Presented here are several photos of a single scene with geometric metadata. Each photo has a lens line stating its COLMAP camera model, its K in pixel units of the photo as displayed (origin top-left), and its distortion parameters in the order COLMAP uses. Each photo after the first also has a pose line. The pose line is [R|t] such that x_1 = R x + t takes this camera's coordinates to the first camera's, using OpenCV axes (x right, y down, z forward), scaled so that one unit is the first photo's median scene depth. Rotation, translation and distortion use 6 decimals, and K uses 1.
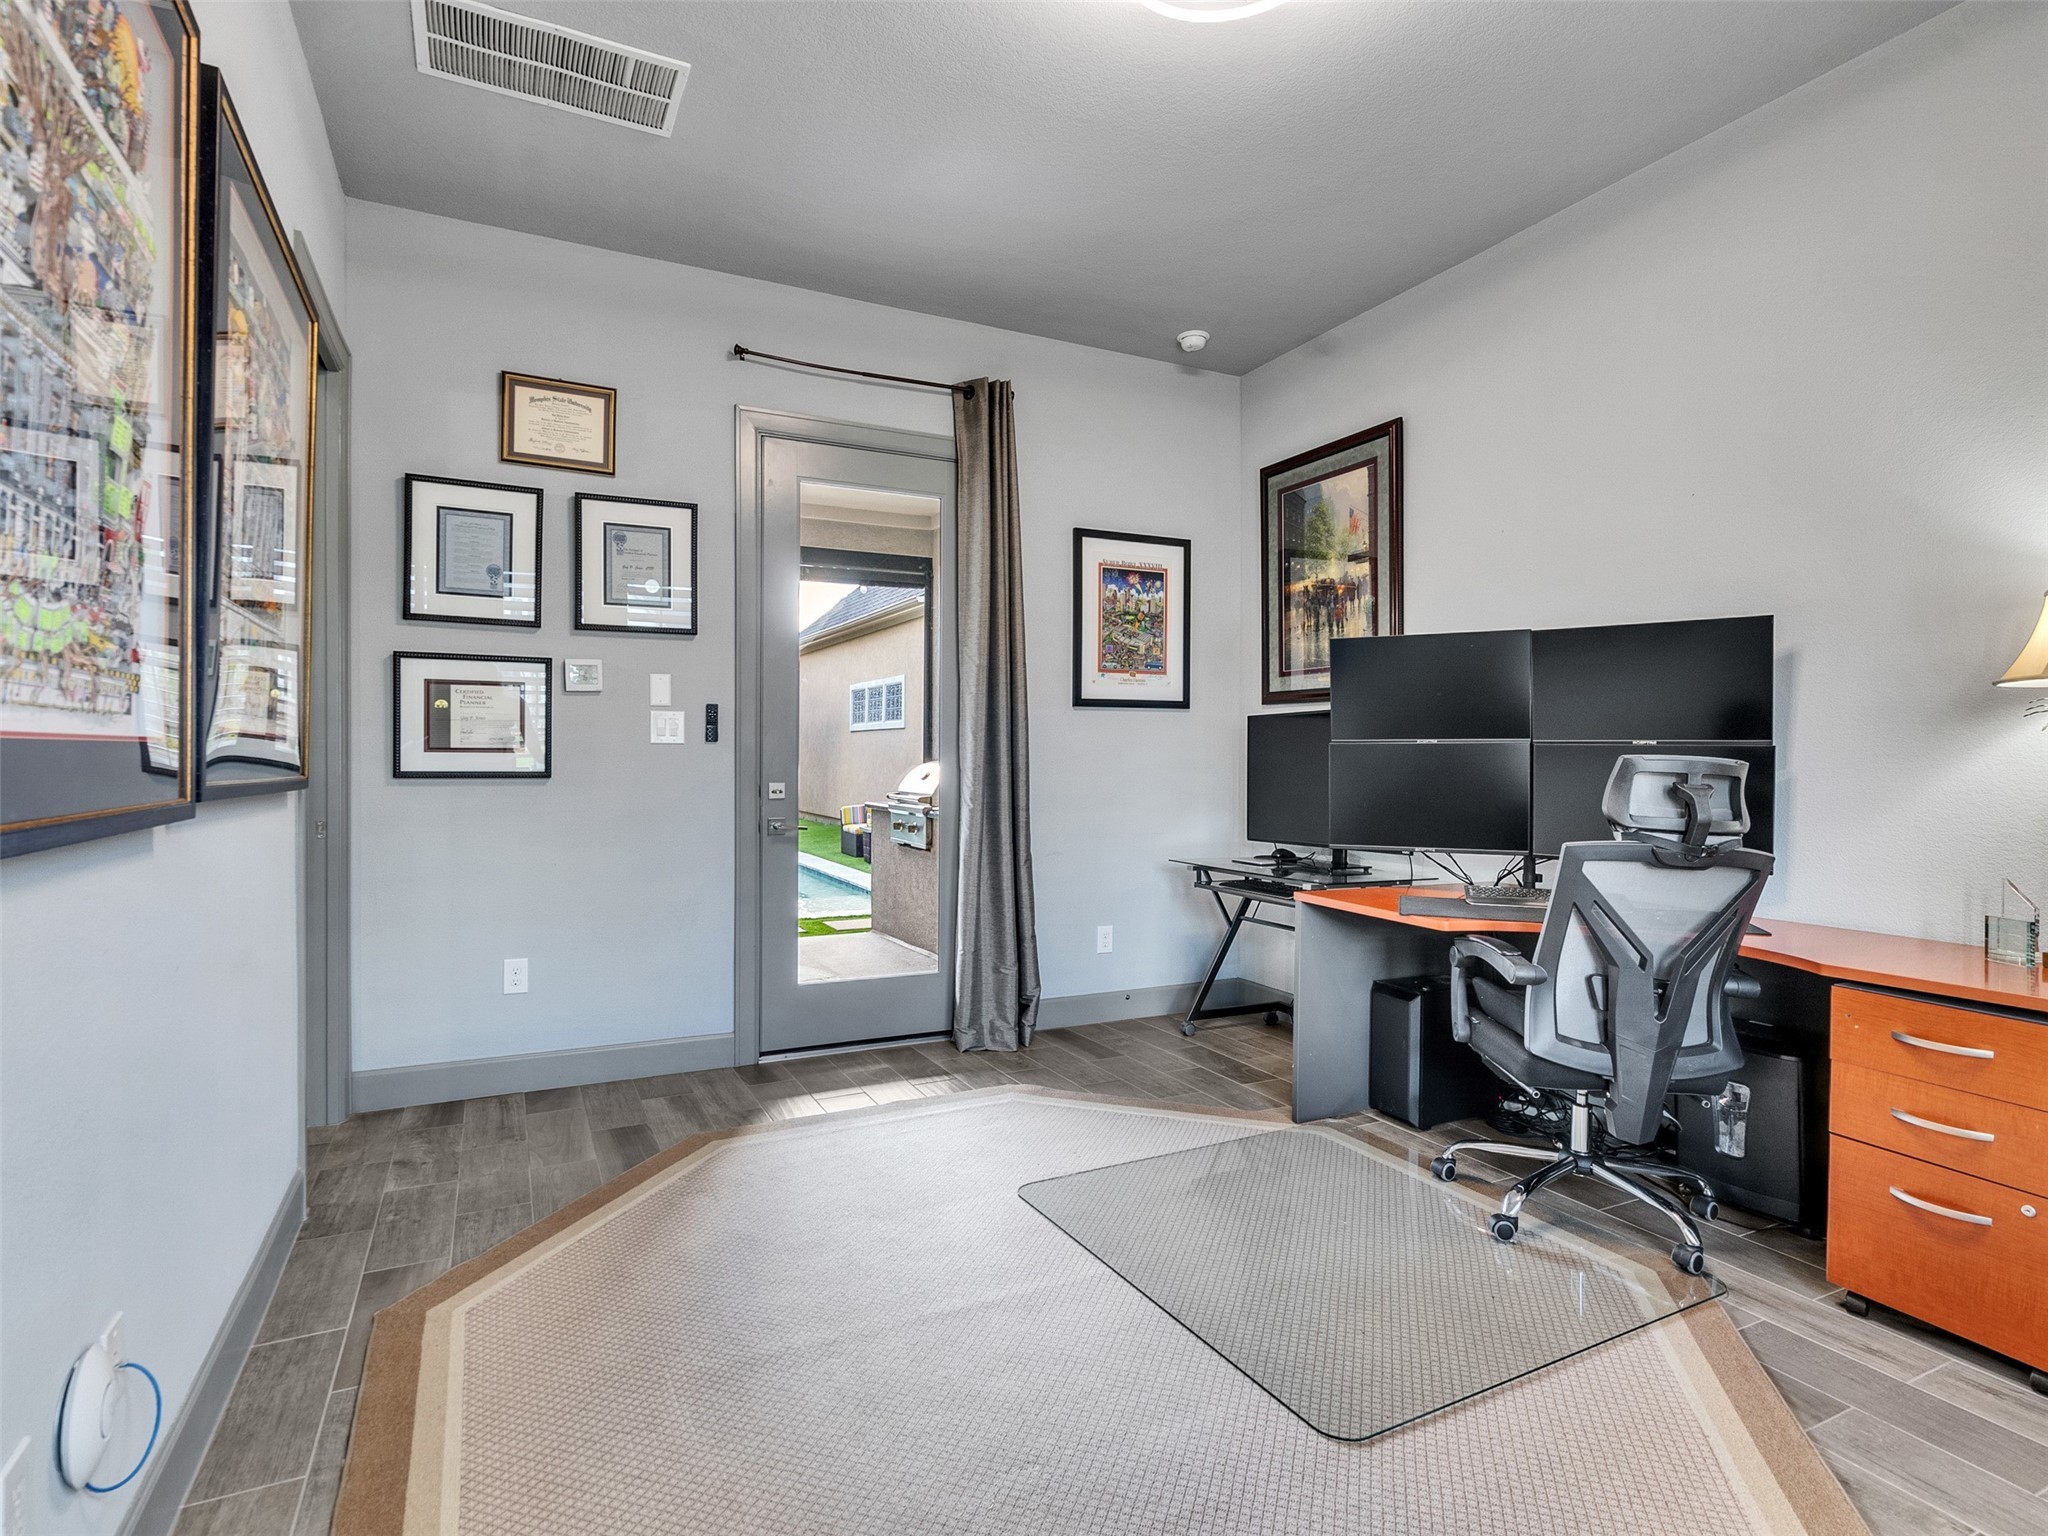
lens RADIAL K [[1040.5, 0, 1004.4], [0, 1040.5, 769.9], [0, 0, 1]] dist [-0.002493, 0.001437]
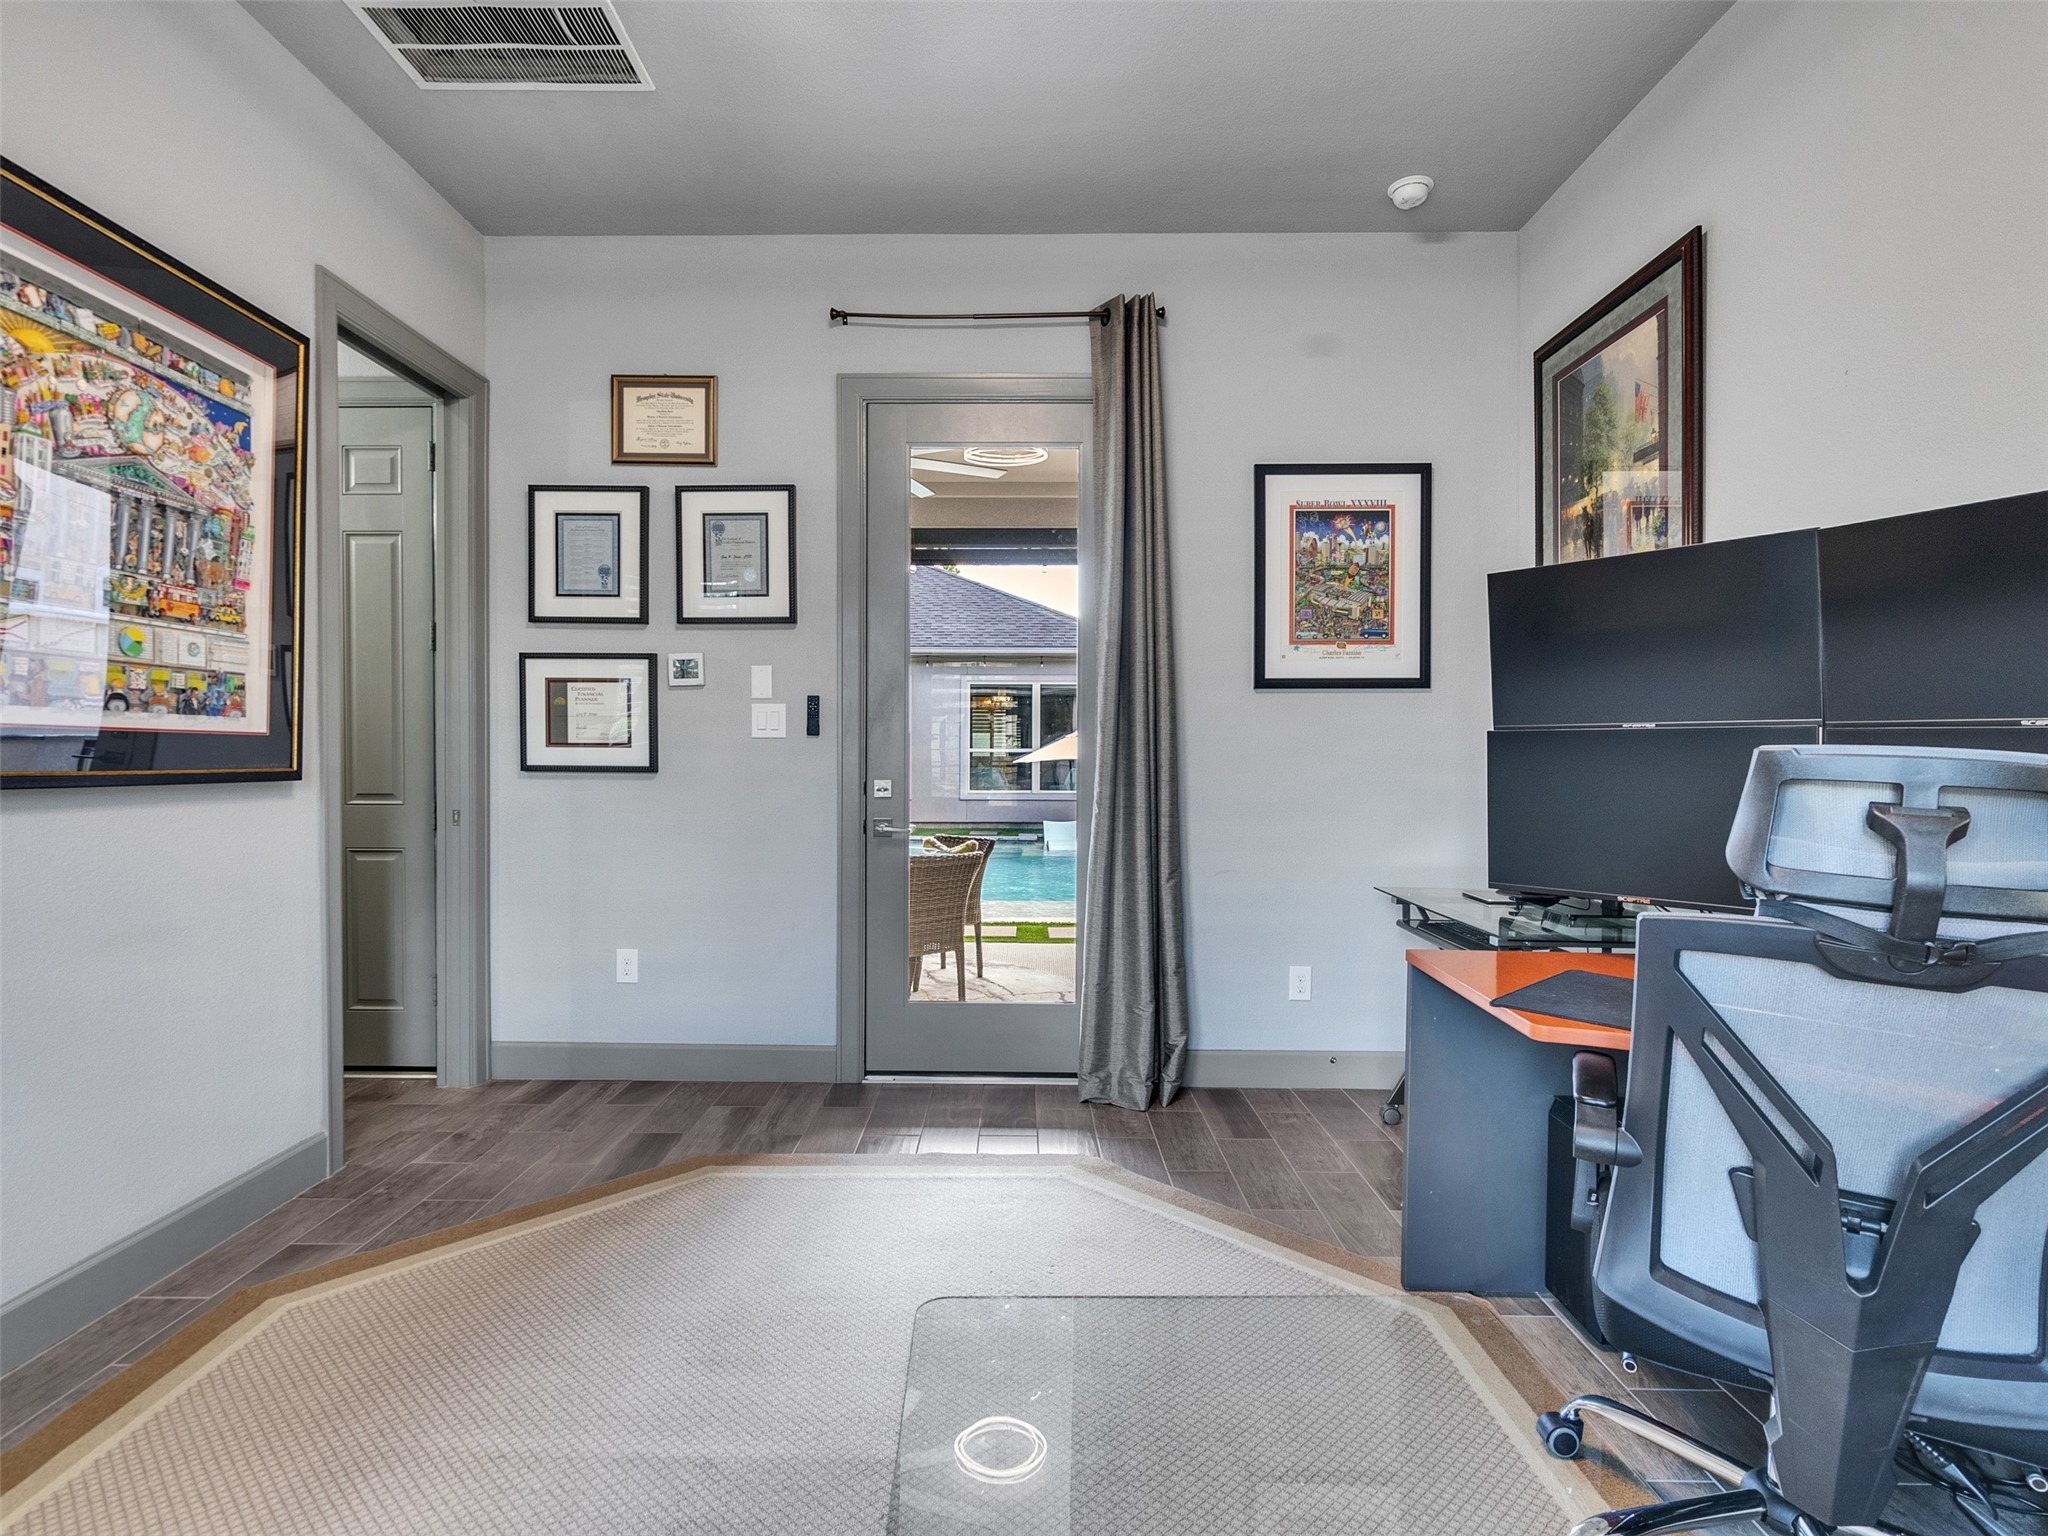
lens RADIAL K [[1040.5, 0, 1004.4], [0, 1040.5, 769.9], [0, 0, 1]] dist [-0.002493, 0.001437]
pose [[0.893904, 0.007532, -0.448196, 0.302181], [-0.006296, 0.999971, 0.004248, -0.001096], [0.448215, -0.000976, 0.893925, 0.238549]]
